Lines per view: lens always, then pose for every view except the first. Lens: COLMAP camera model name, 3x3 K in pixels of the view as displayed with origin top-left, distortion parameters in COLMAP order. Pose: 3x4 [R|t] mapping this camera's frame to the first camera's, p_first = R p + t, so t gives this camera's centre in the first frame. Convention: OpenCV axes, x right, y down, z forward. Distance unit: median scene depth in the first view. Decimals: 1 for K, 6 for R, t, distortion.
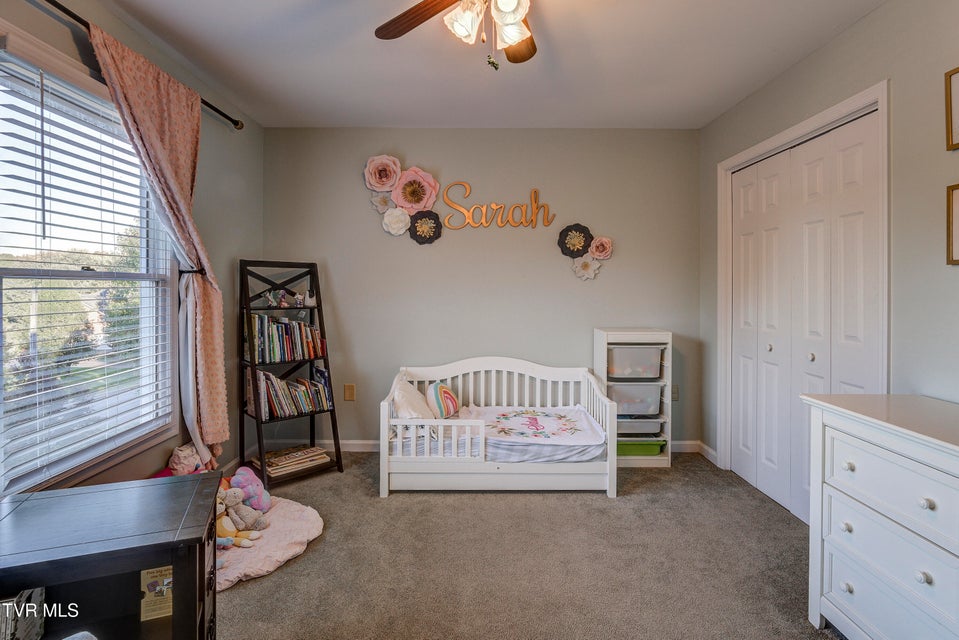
lens RADIAL K [[473.5, 0, 473.5], [0, 473.5, 288.3], [0, 0, 1]] dist [-0.006249, -0.002183]
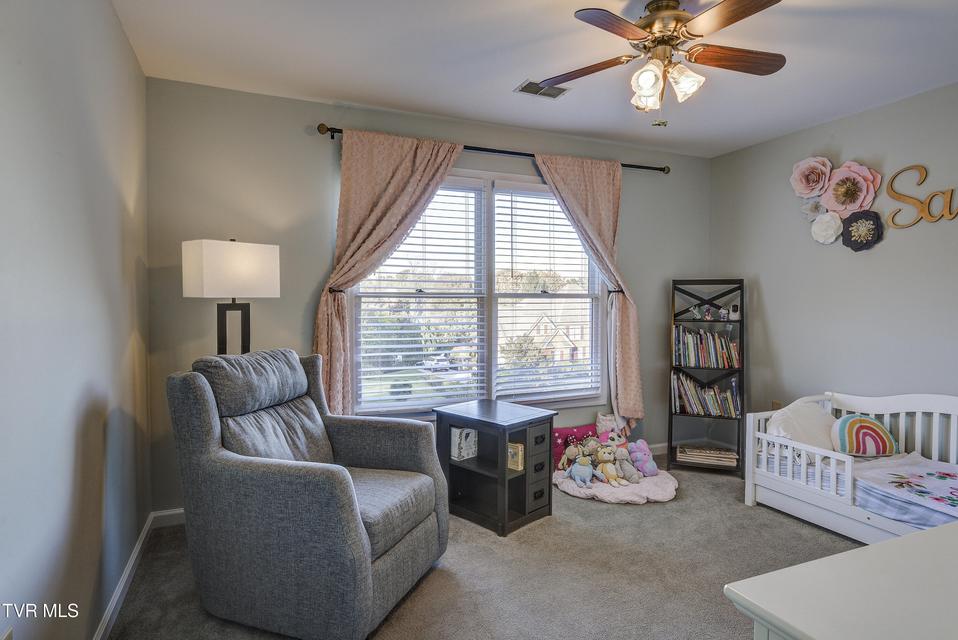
lens RADIAL K [[538.1, 0, 477.7], [0, 538.1, 315.3], [0, 0, 1]] dist [-0.004205, -0.002477]
pose [[0.390078, 0.018478, -0.920596, 0.587430], [-0.001518, 0.999810, 0.019425, 0.004617], [0.920781, -0.006180, 0.390032, 0.000027]]
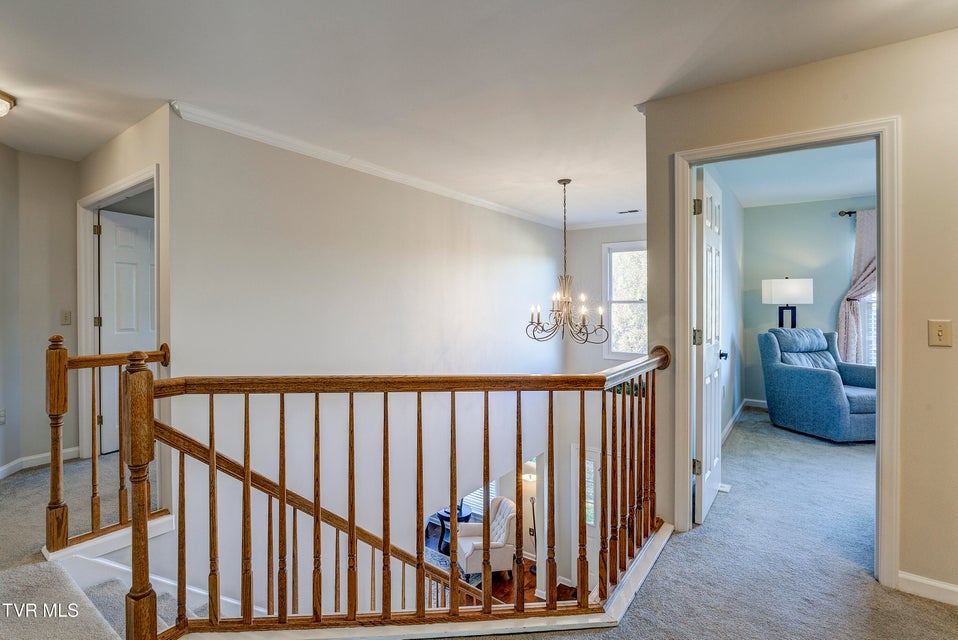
lens RADIAL K [[473.0, 0, 413.0], [0, 473.0, 299.0], [0, 0, 1]] dist [-0.006249, -0.002183]
pose [[-0.646162, -0.011148, -0.763119, 1.734010], [-0.004845, 0.999933, -0.010505, 0.000375], [0.763185, -0.003090, -0.646173, 0.040526]]
